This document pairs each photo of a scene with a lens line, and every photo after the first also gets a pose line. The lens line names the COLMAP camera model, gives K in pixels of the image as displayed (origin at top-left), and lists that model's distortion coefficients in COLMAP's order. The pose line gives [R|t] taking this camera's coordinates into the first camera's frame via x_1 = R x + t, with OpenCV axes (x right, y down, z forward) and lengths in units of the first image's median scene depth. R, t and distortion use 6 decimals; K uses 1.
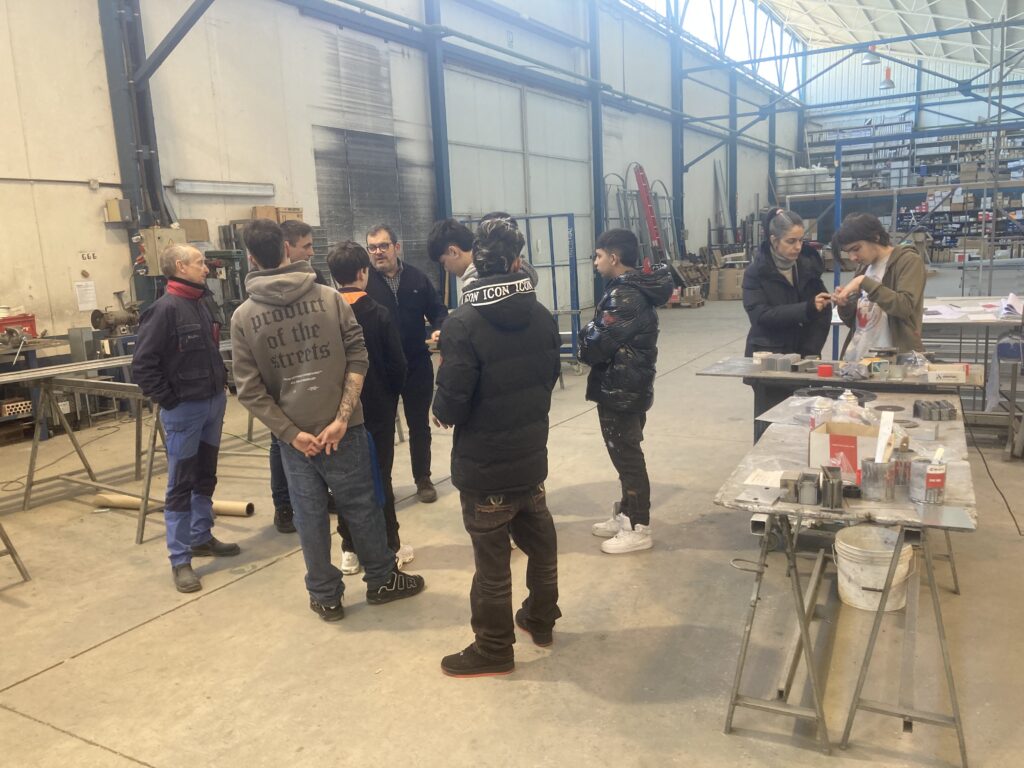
lens RADIAL K [[840.3, 0, 512.0], [0, 840.3, 384.0], [0, 0, 1]] dist [0.018945, -0.012555]
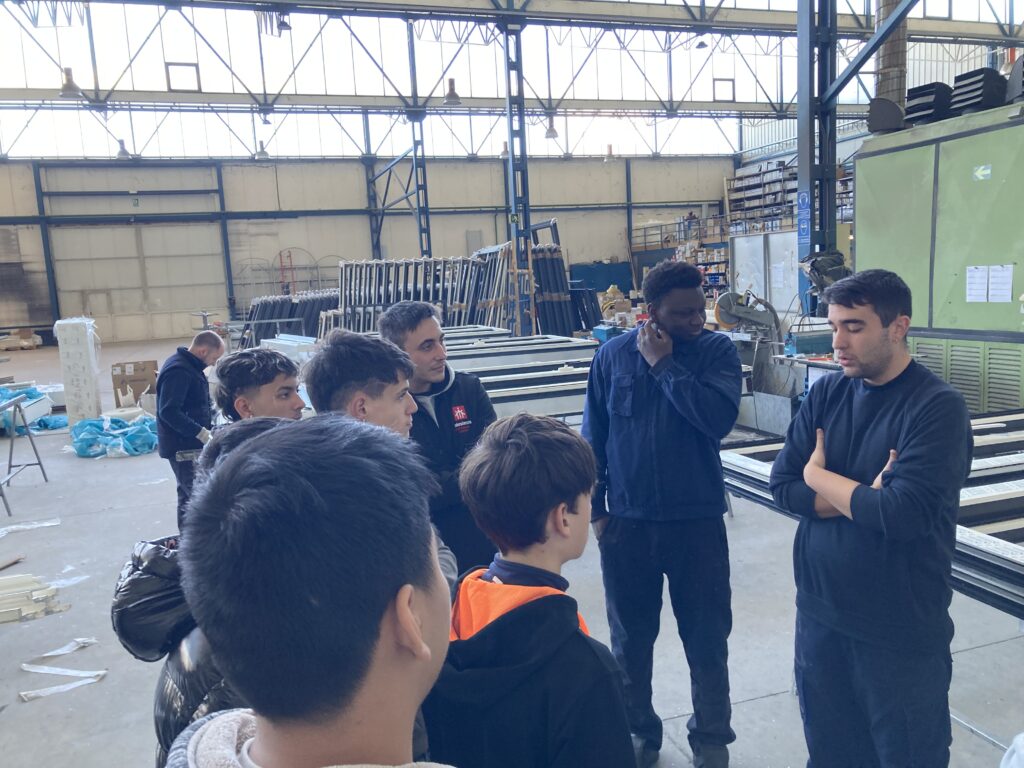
lens RADIAL K [[844.4, 0, 520.3], [0, 844.4, 387.4], [0, 0, 1]] dist [0.015007, -0.006471]
pose [[0.740458, 0.099635, -0.664676, 1.810252], [-0.096272, 0.994476, 0.041825, -0.119330], [0.665171, 0.033020, 0.745960, 0.088369]]
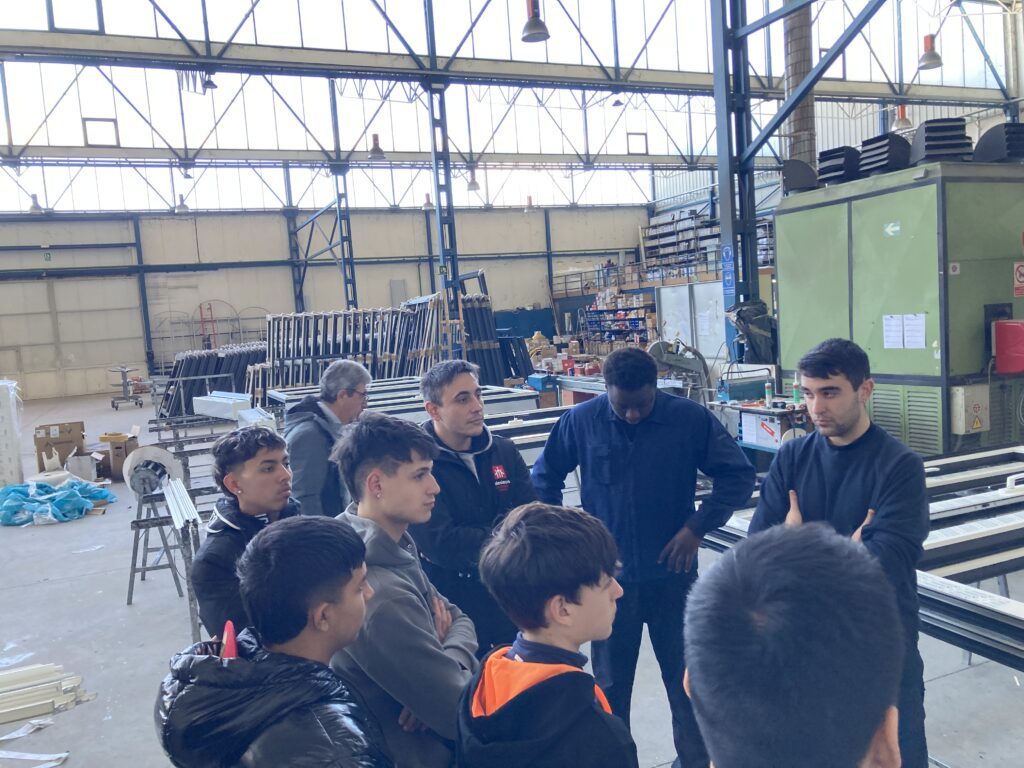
lens RADIAL K [[840.3, 0, 512.0], [0, 840.3, 384.0], [0, 0, 1]] dist [0.018945, -0.012555]
pose [[0.794905, 0.042338, -0.605256, 1.805683], [-0.069593, 0.997341, -0.021635, -0.122448], [0.602730, 0.059320, 0.795737, 0.076460]]
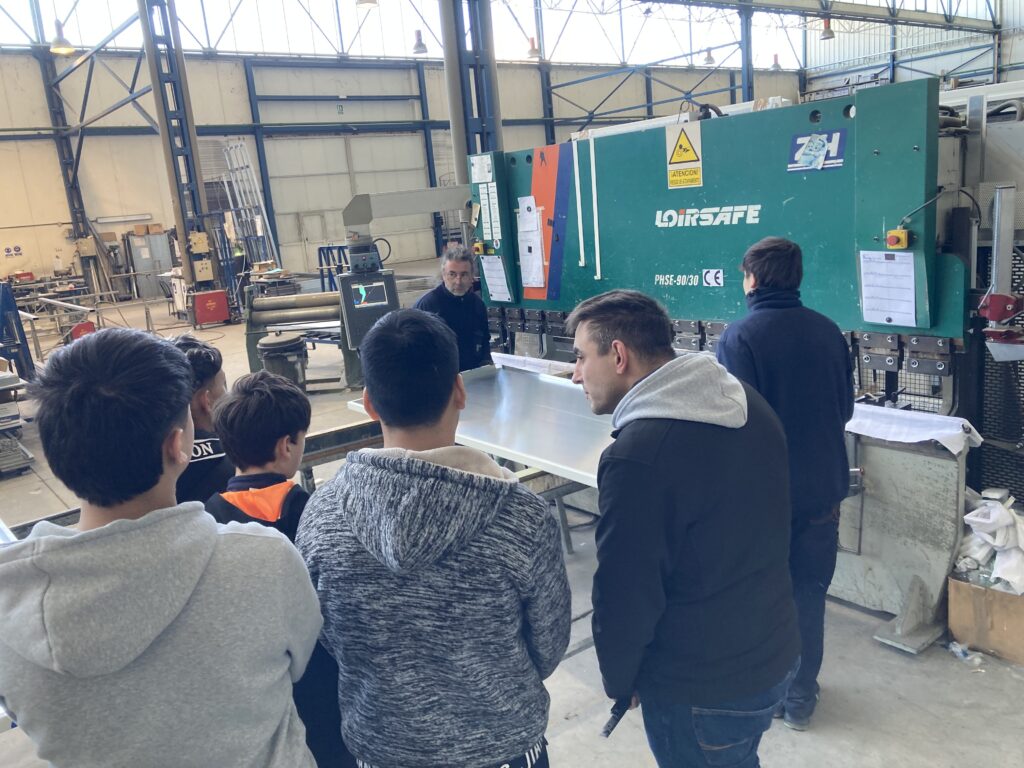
lens RADIAL K [[844.4, 0, 520.3], [0, 844.4, 387.4], [0, 0, 1]] dist [0.015007, -0.006471]
pose [[0.926628, 0.046916, -0.373041, 0.905412], [-0.016530, 0.996308, 0.084240, 0.017703], [0.375616, -0.071892, 0.923983, -0.479306]]
